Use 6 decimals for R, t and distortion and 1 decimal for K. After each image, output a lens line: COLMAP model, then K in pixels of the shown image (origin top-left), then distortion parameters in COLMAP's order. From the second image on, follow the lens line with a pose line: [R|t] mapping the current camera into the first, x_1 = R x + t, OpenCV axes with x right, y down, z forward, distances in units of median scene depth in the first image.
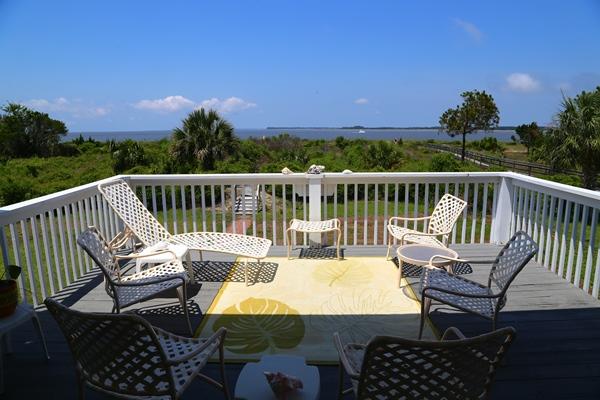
lens RADIAL K [[406.9, 0, 299.2], [0, 406.9, 201.1], [0, 0, 1]] dist [-0.096112, 0.027075]
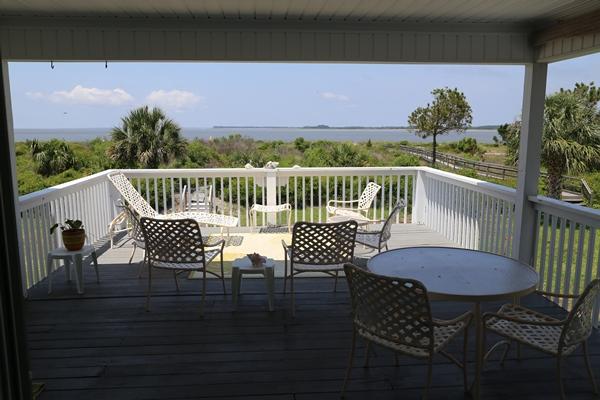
lens RADIAL K [[497.6, 0, 298.6], [0, 497.6, 197.7], [0, 0, 1]] dist [-0.042994, 0.009954]
pose [[0.995661, -0.006081, 0.092853, -0.003731], [0.009509, 0.999288, -0.036518, 0.014505], [-0.092565, 0.037243, 0.995010, -0.097615]]
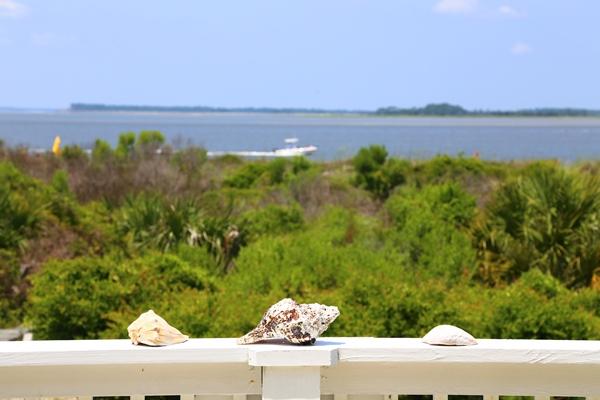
lens RADIAL K [[1649.2, 0, 298.9], [0, 1649.2, 201.5], [0, 0, 1]] dist [0.336179, 0.000000]
pose [[0.998238, 0.010837, 0.058338, -0.001296], [-0.003612, 0.992455, -0.122553, -0.006581], [-0.059226, 0.122126, 0.990746, 0.029440]]
